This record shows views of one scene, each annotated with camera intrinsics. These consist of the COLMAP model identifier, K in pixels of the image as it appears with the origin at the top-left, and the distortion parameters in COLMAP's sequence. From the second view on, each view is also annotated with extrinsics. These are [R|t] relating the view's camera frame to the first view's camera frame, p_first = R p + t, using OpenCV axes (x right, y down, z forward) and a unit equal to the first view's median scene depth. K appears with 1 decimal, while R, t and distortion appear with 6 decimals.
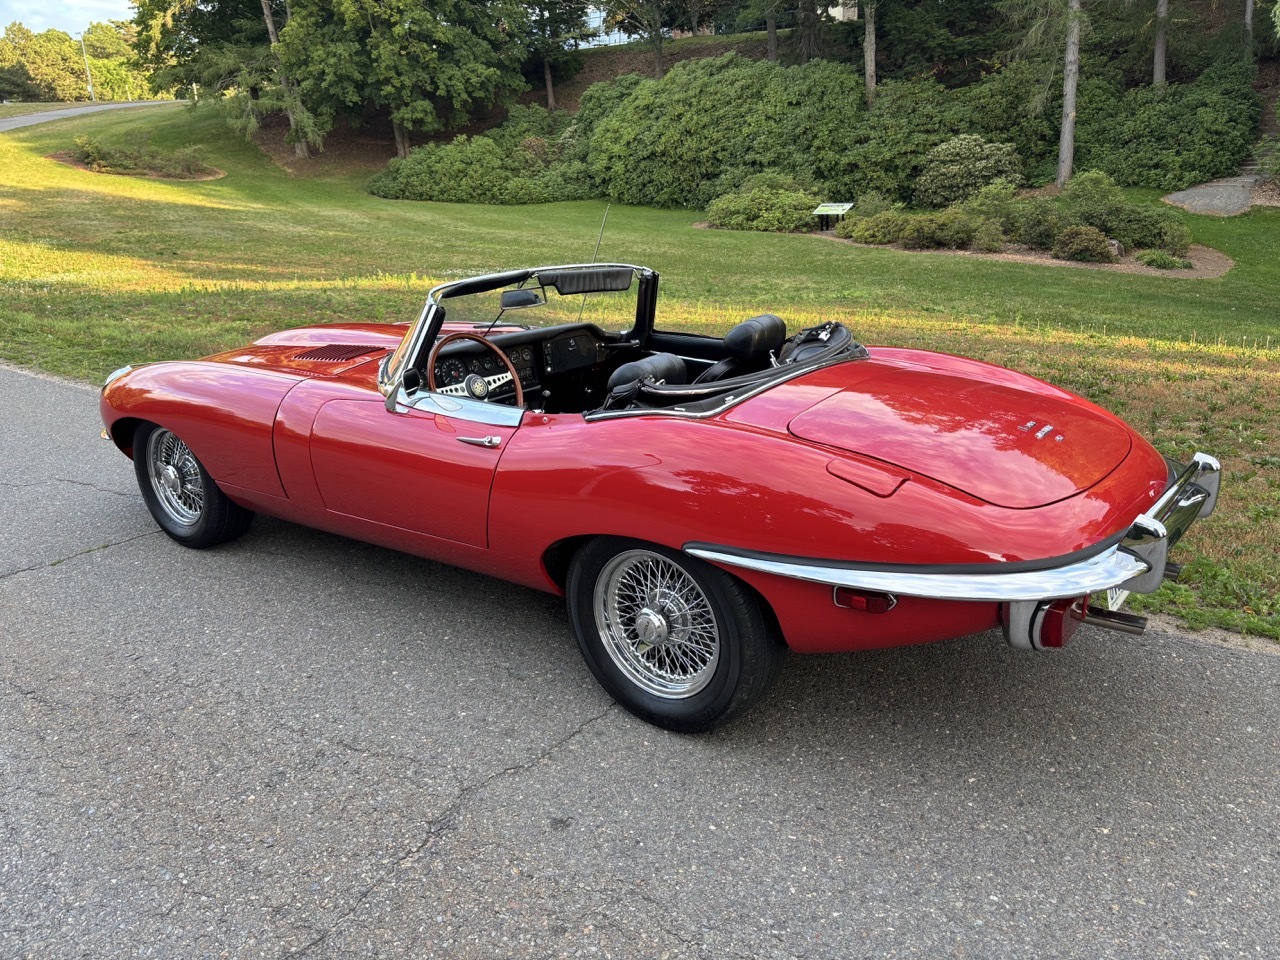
lens RADIAL K [[985.3, 0, 640.2], [0, 985.3, 481.6], [0, 0, 1]] dist [0.050566, -0.053922]
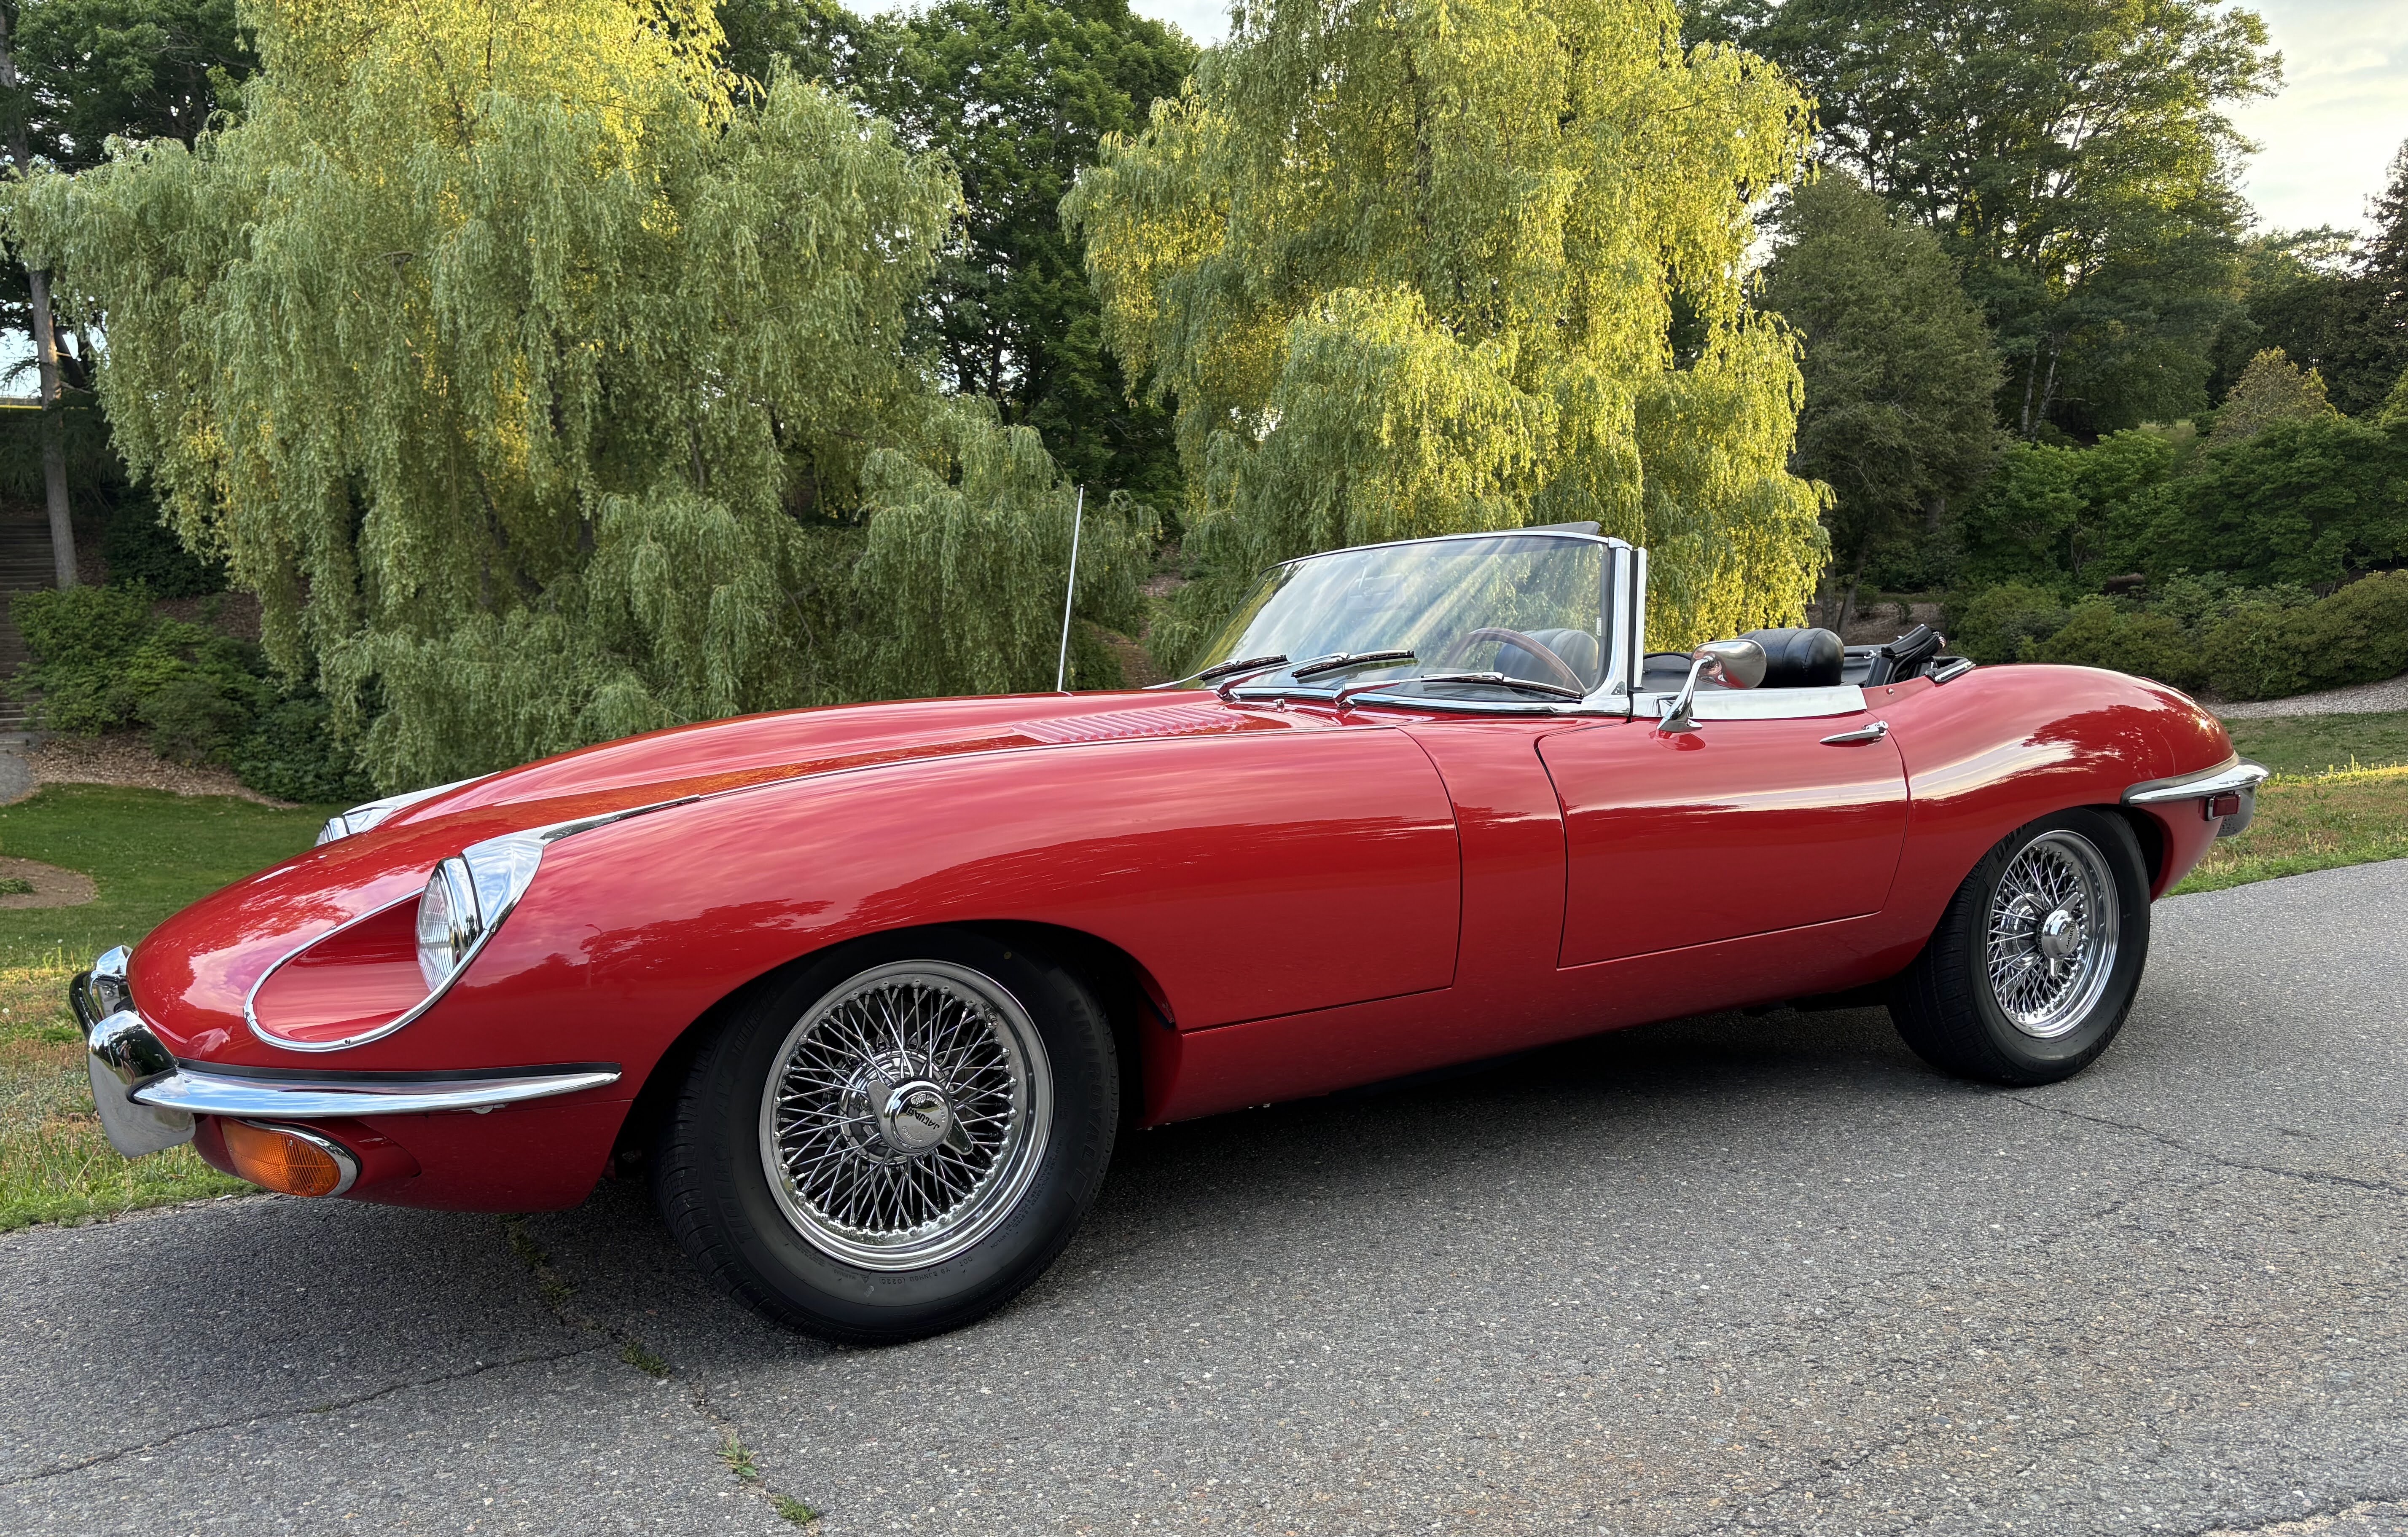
lens RADIAL K [[1858.2, 0, 1175.5], [0, 1858.2, 907.1], [0, 0, 1]] dist [0.053375, -0.069224]
pose [[0.334447, -0.092157, 0.937898, -0.132350], [0.306425, 0.951764, -0.015750, -0.004802], [-0.891206, 0.292663, 0.346554, 0.094181]]
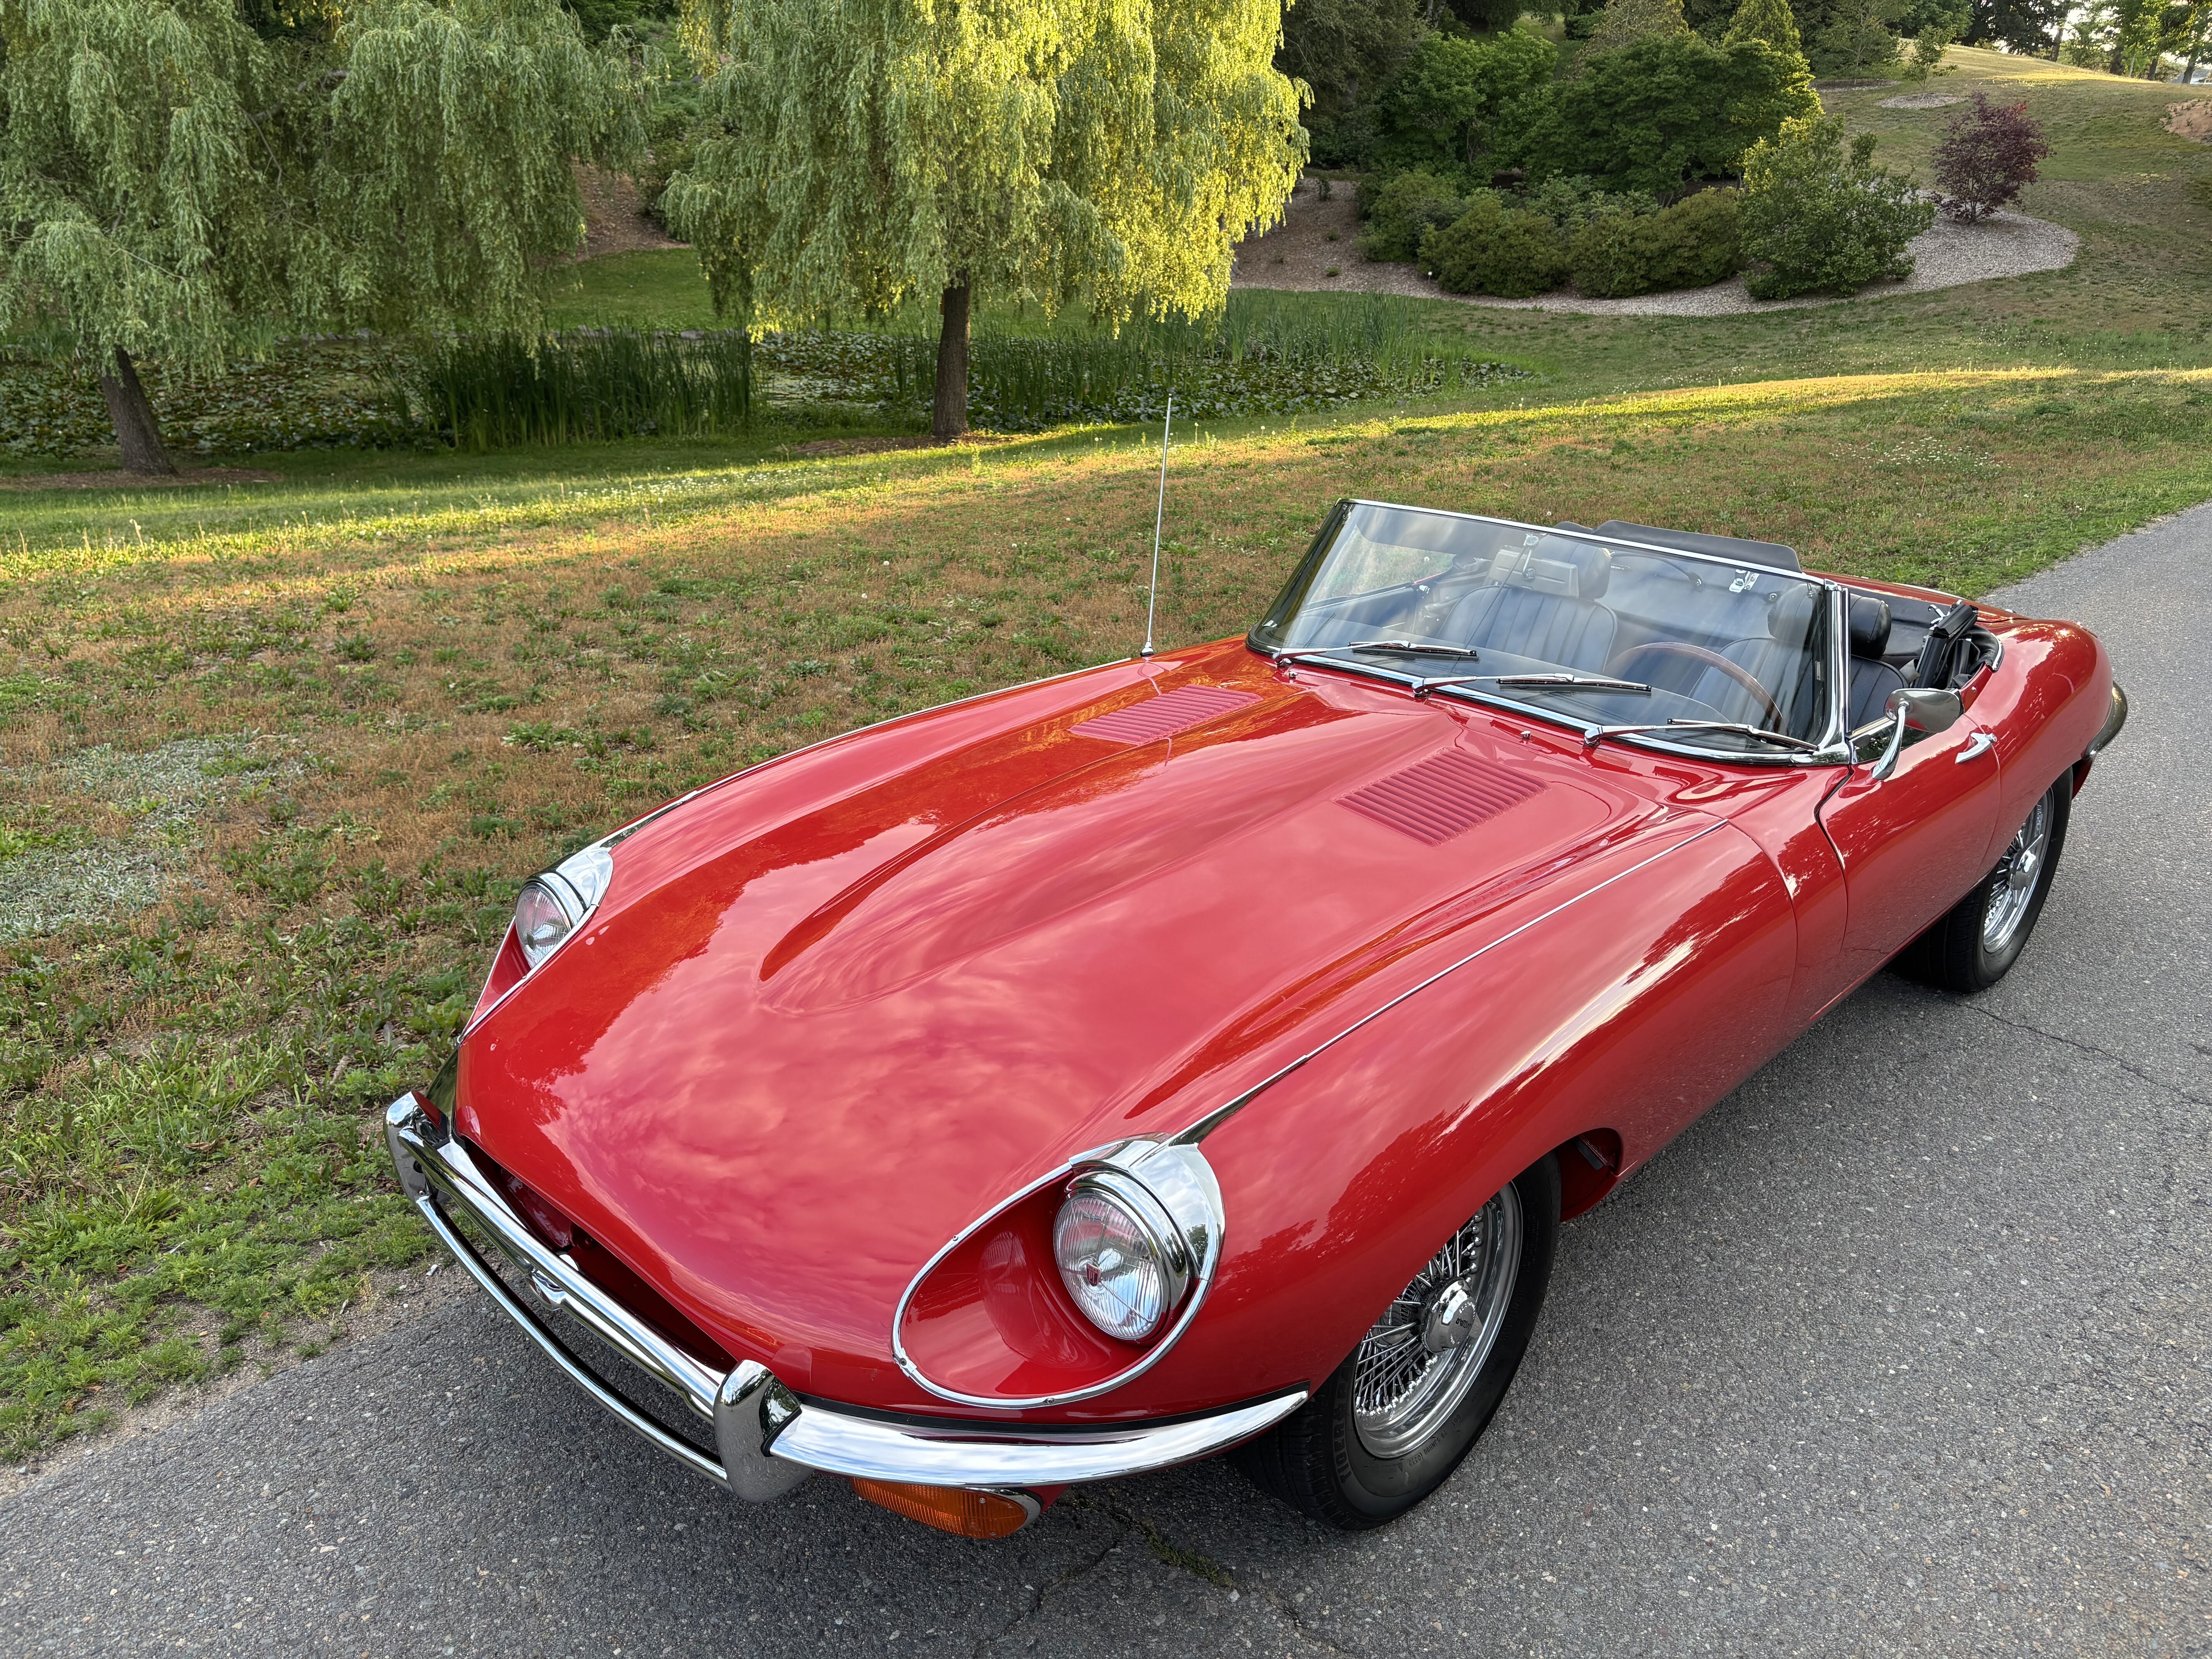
lens RADIAL K [[1702.8, 0, 1087.4], [0, 1702.8, 828.2], [0, 0, 1]] dist [0.050566, -0.053922]
pose [[0.060422, -0.321522, 0.944972, -0.126464], [0.266687, 0.917487, 0.295118, -0.047617], [-0.961887, 0.234180, 0.141182, 0.132918]]
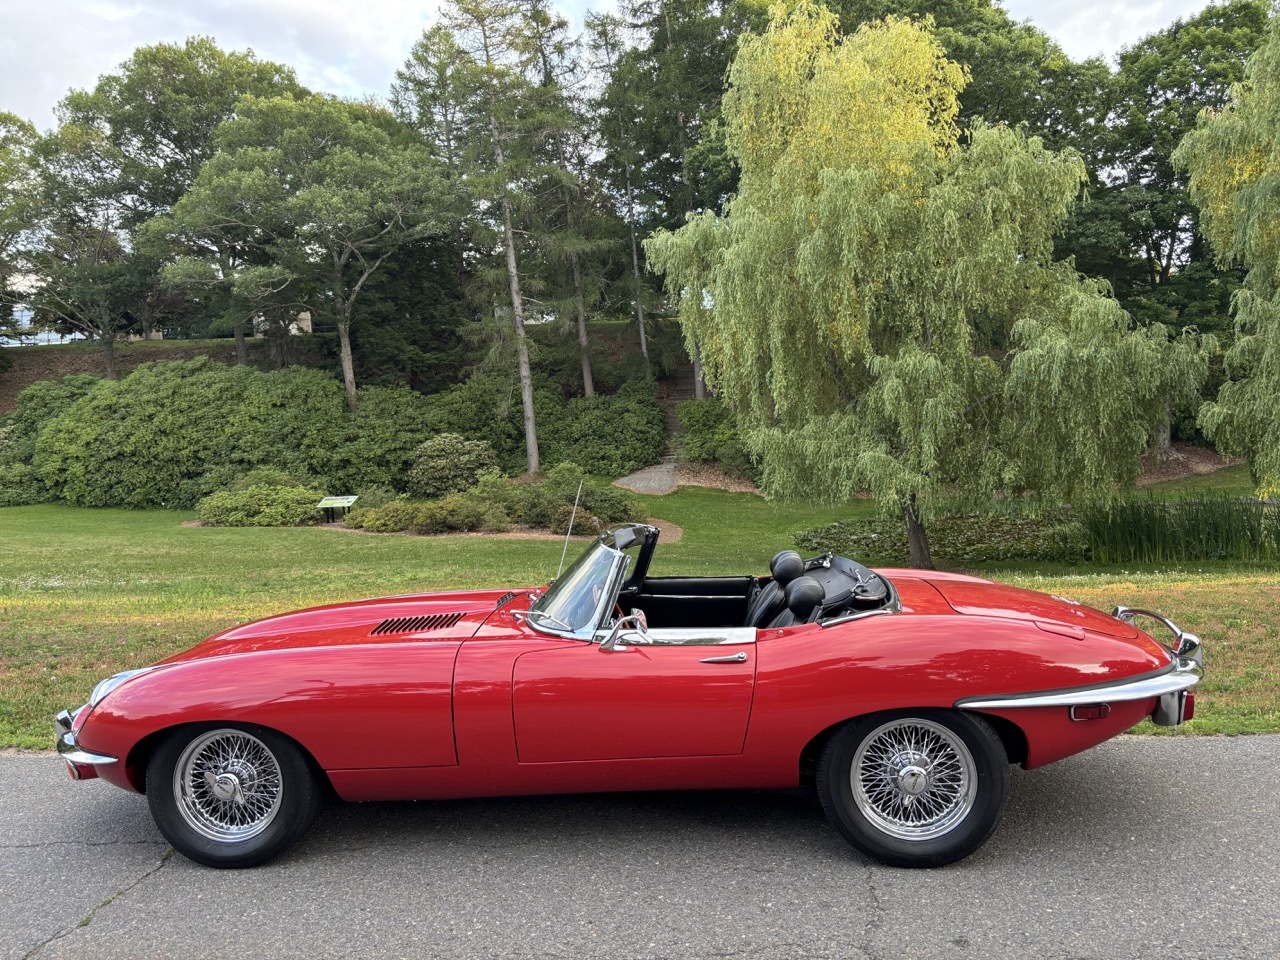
lens RADIAL K [[985.3, 0, 644.4], [0, 985.3, 498.2], [0, 0, 1]] dist [0.050566, -0.053922]
pose [[0.843761, -0.041485, 0.535114, -0.080794], [0.184373, 0.958740, -0.216391, 0.001018], [-0.504058, 0.281243, 0.816596, 0.003396]]
